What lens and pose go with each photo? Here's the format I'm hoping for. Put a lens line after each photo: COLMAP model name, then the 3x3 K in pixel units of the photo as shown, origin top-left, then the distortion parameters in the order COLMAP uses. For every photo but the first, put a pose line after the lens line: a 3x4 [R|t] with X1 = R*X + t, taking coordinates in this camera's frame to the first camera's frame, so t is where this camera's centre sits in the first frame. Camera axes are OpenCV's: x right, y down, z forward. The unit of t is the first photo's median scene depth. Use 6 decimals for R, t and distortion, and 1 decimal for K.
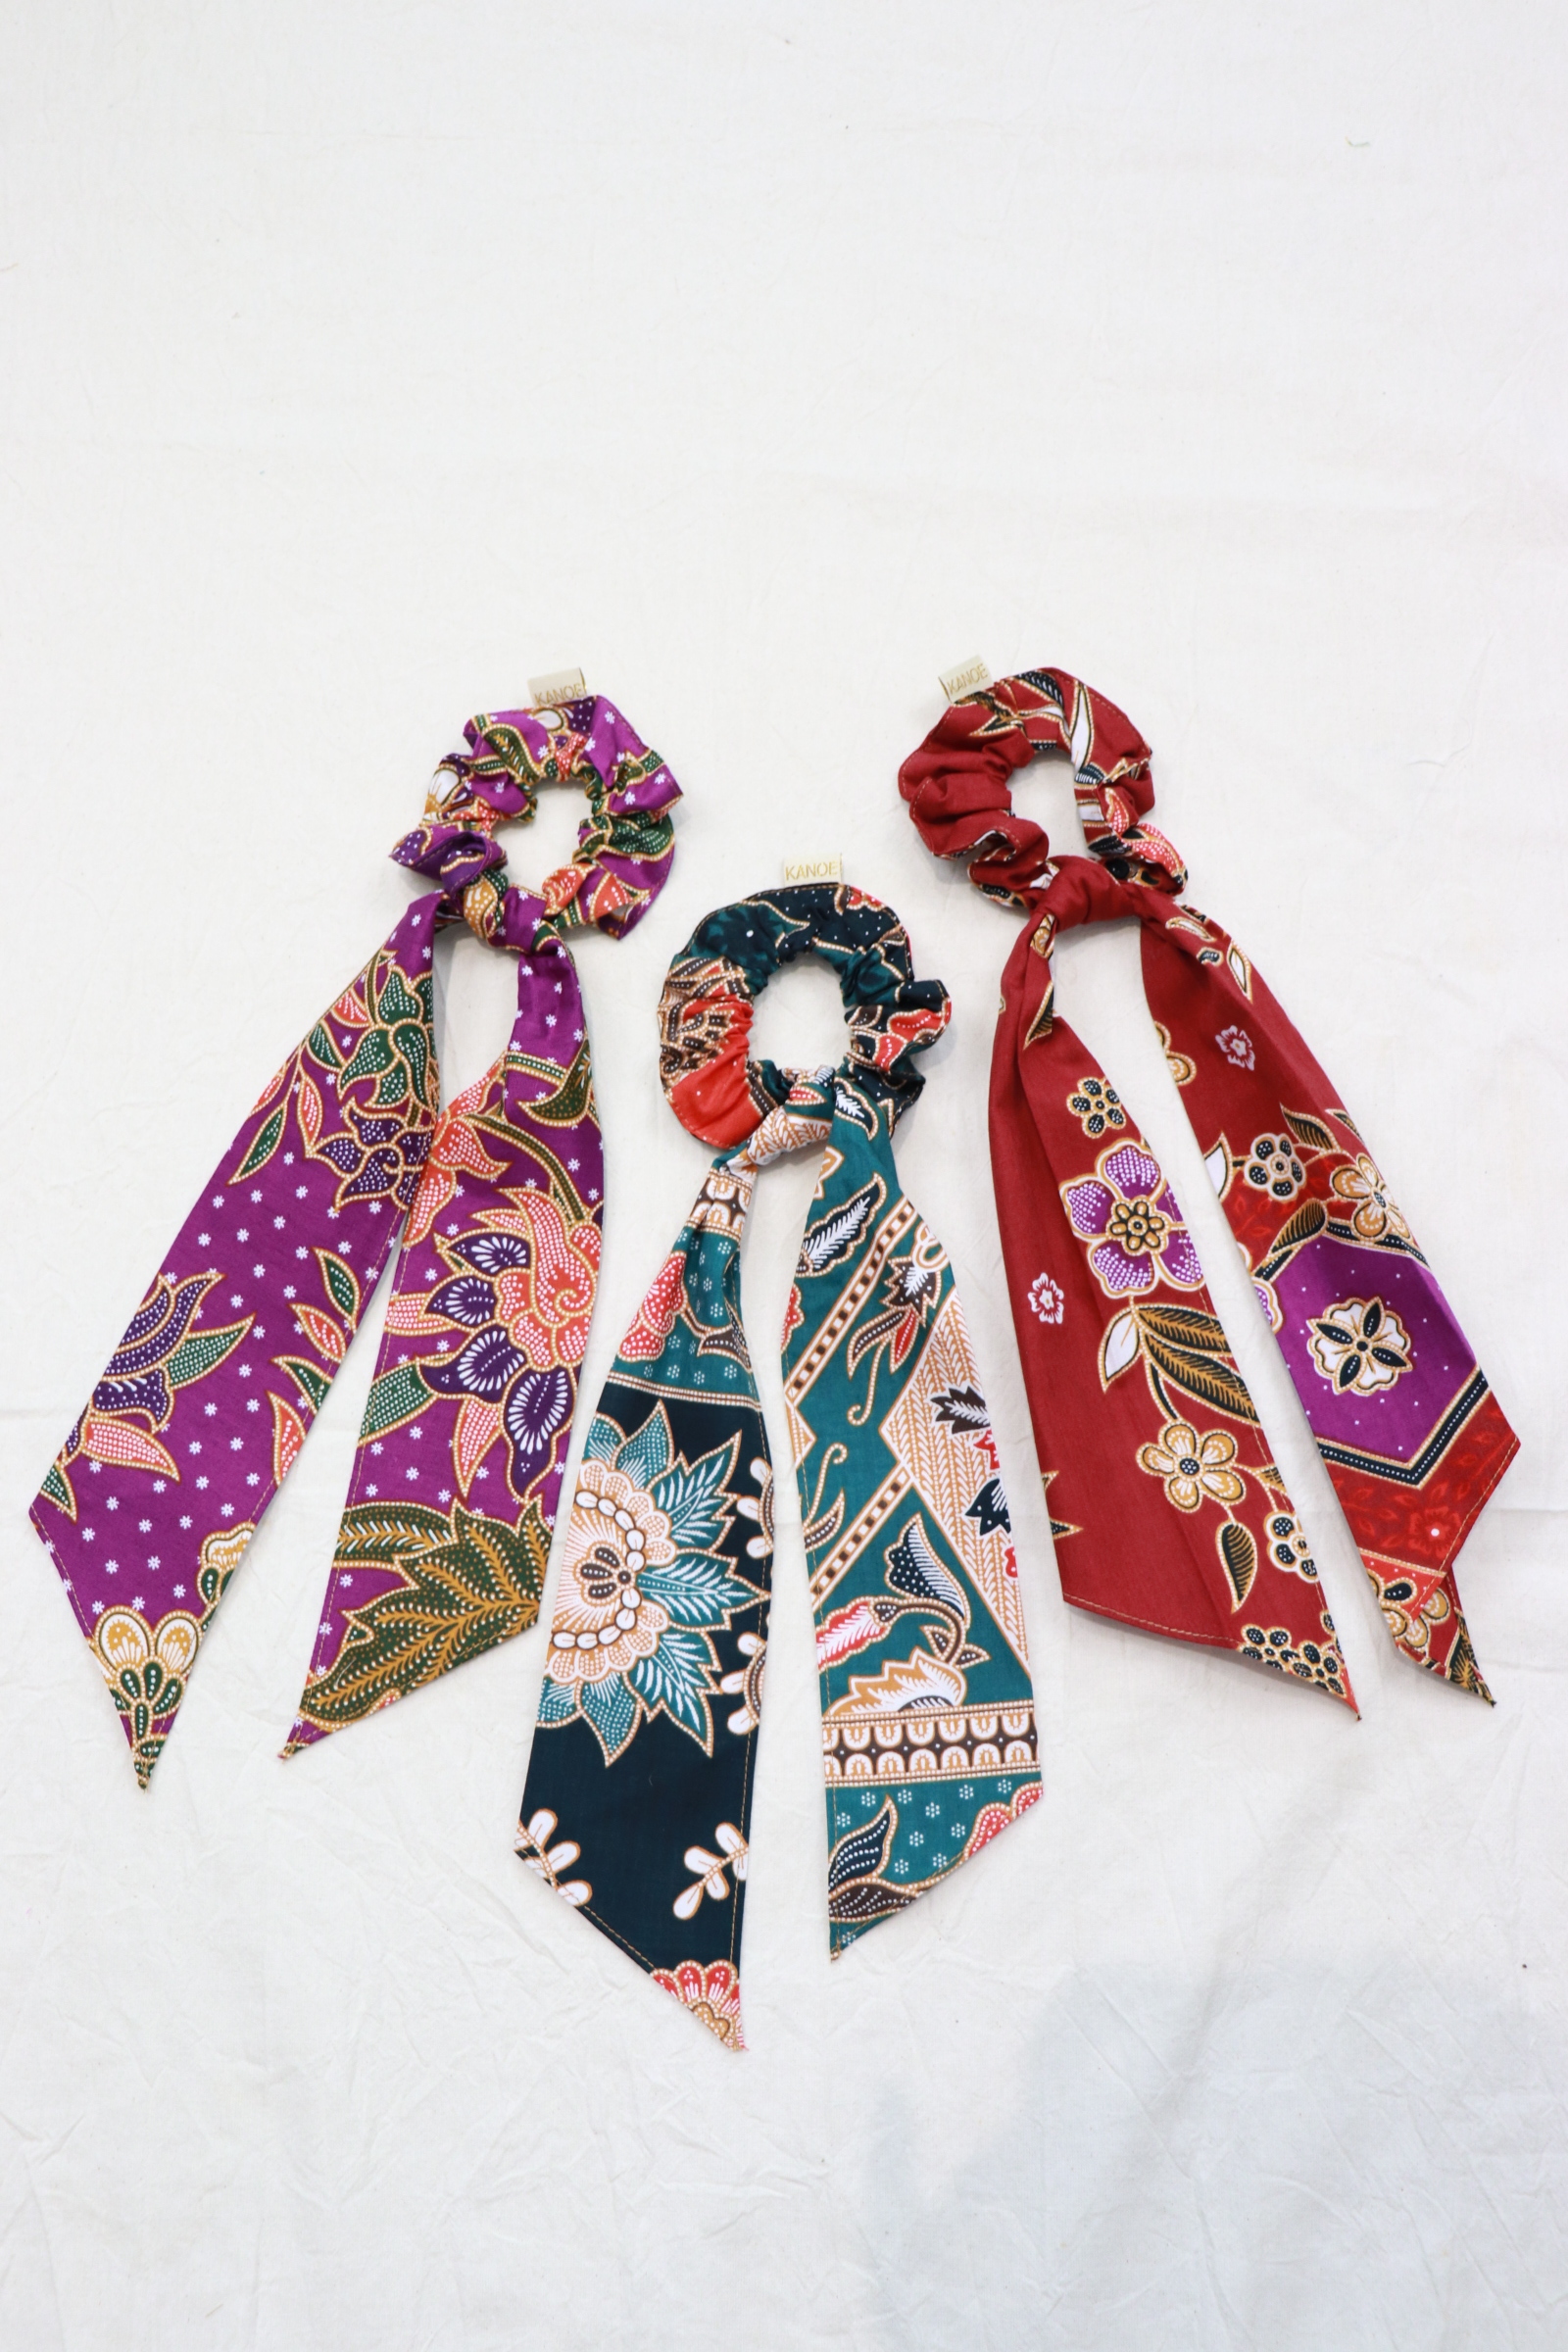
lens RADIAL K [[2575.0, 0, 784.0], [0, 2575.0, 1176.0], [0, 0, 1]] dist [-0.115759, 0.214299]
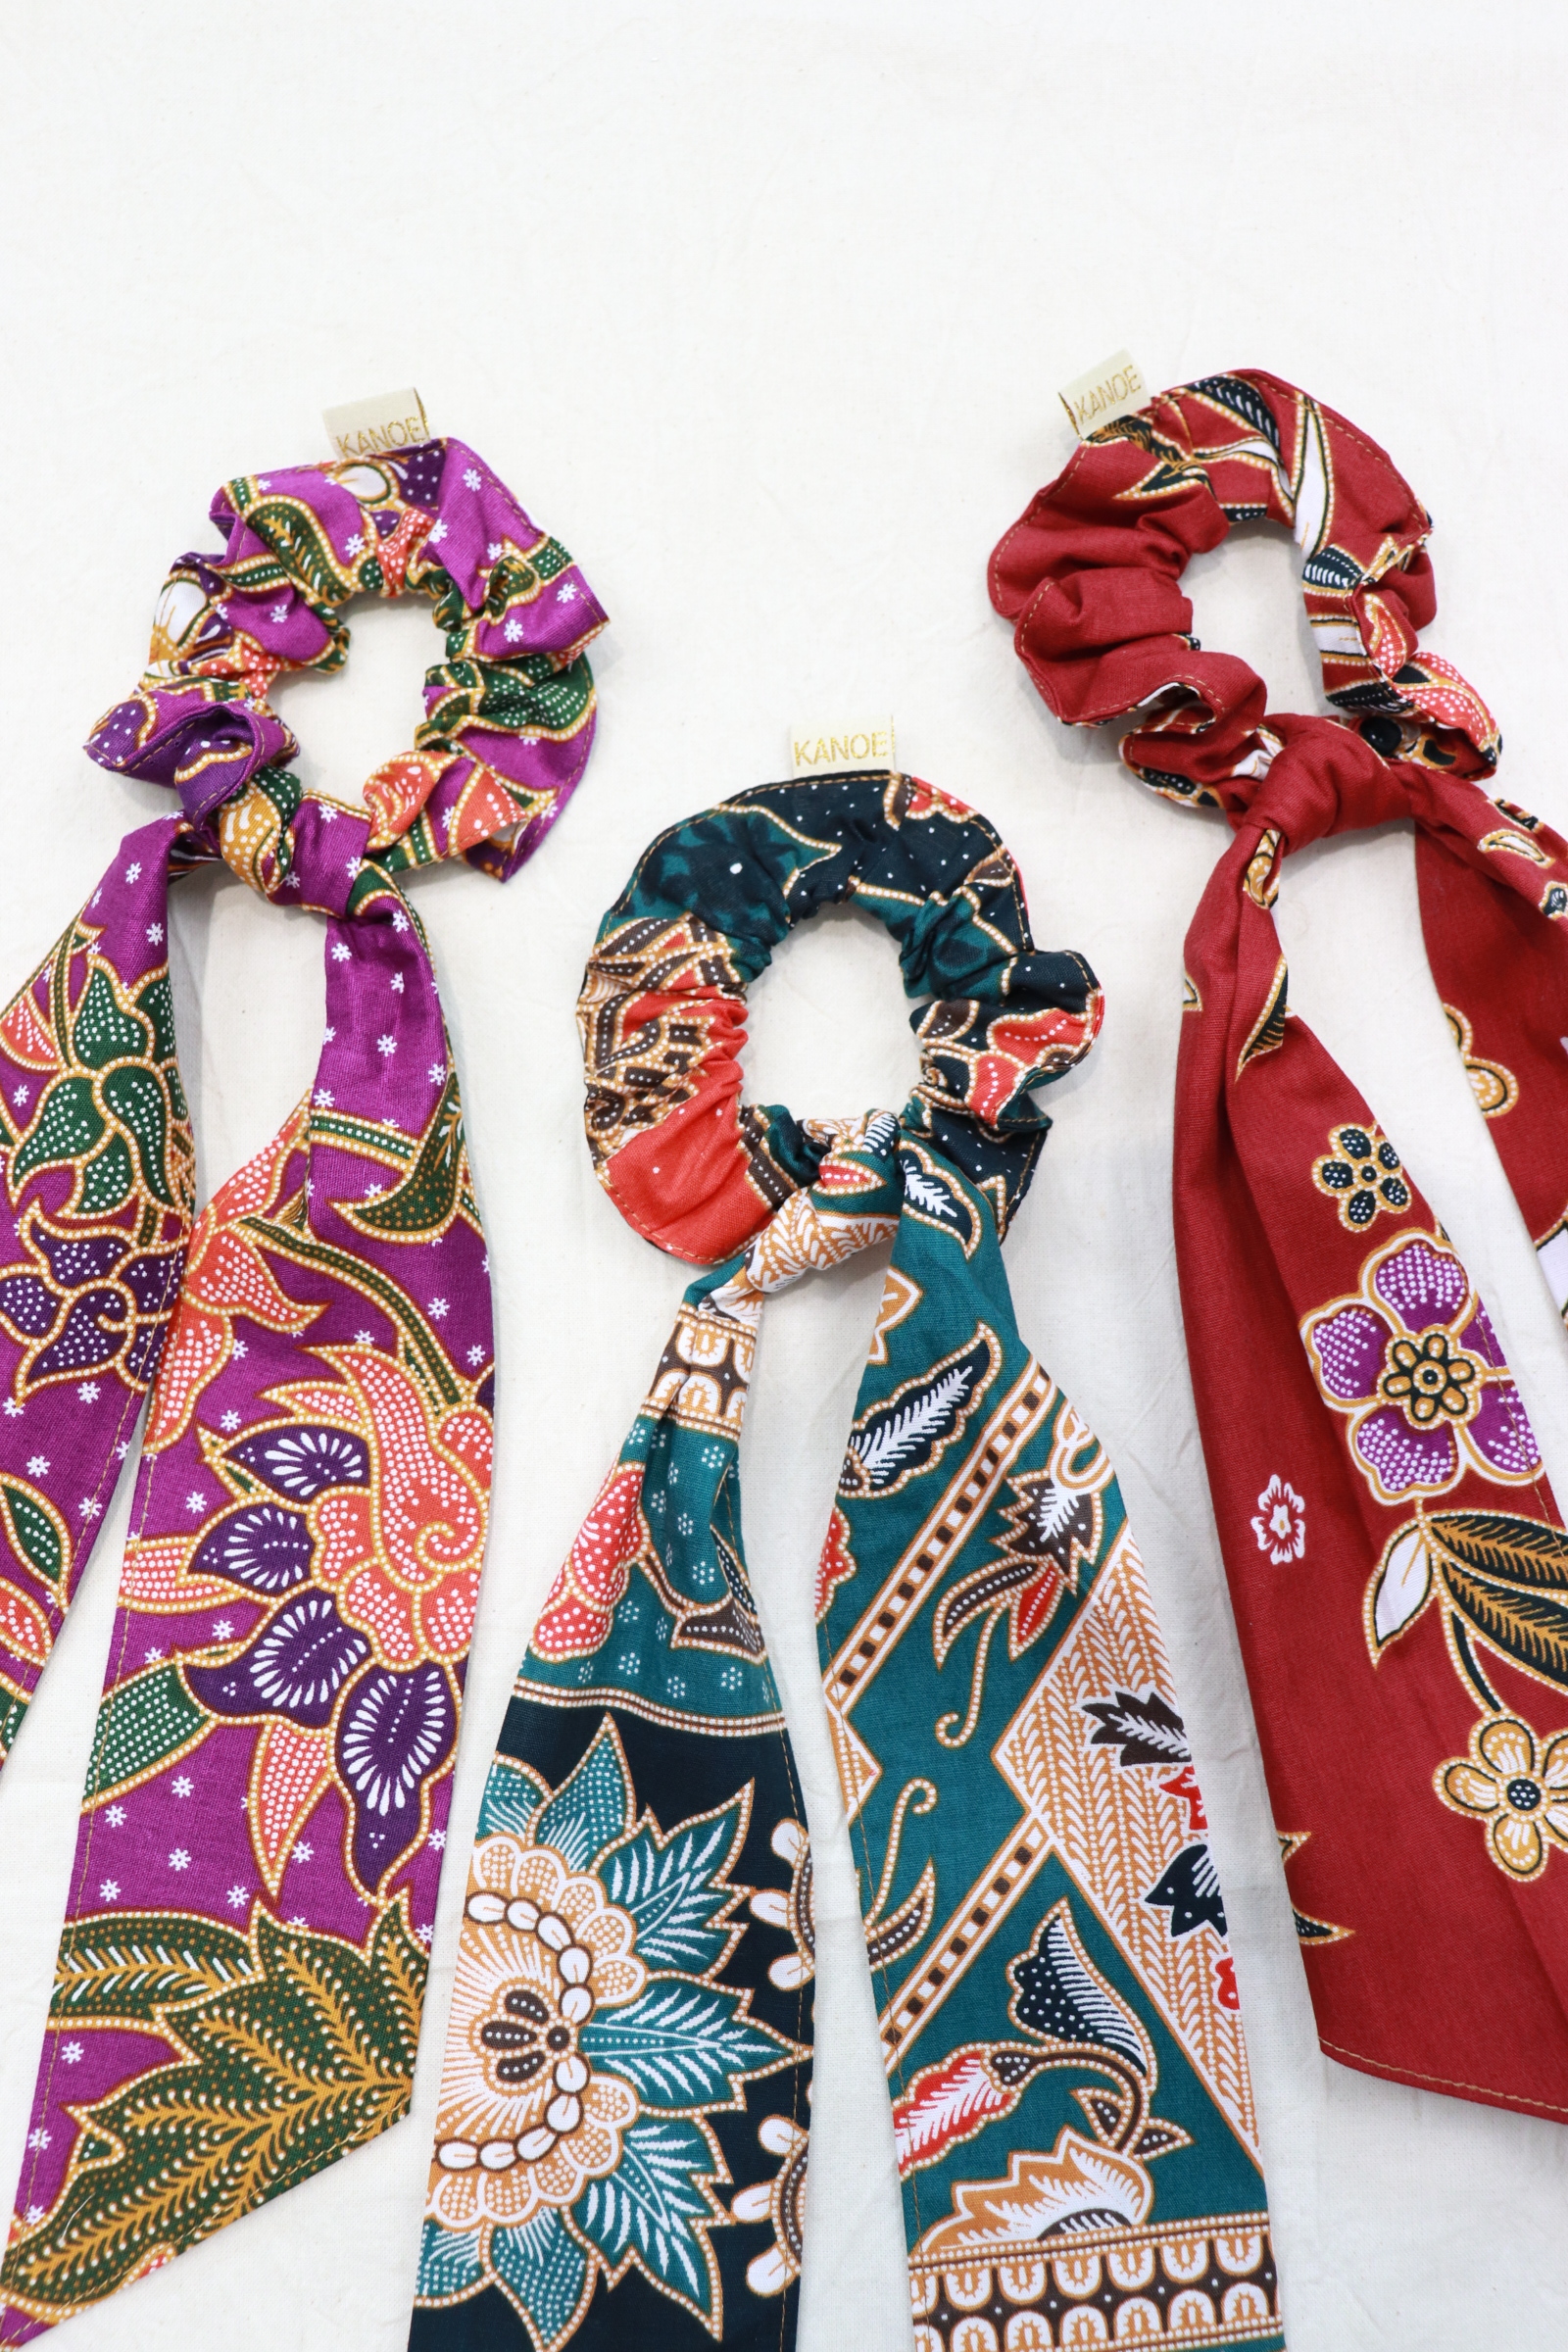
lens RADIAL K [[2575.0, 0, 784.0], [0, 2575.0, 1176.0], [0, 0, 1]] dist [-0.115759, 0.214299]
pose [[0.999087, -0.030185, 0.030226, -0.022487], [0.025837, 0.990489, 0.135145, -0.106610], [-0.034018, -0.134241, 0.990365, 0.447213]]
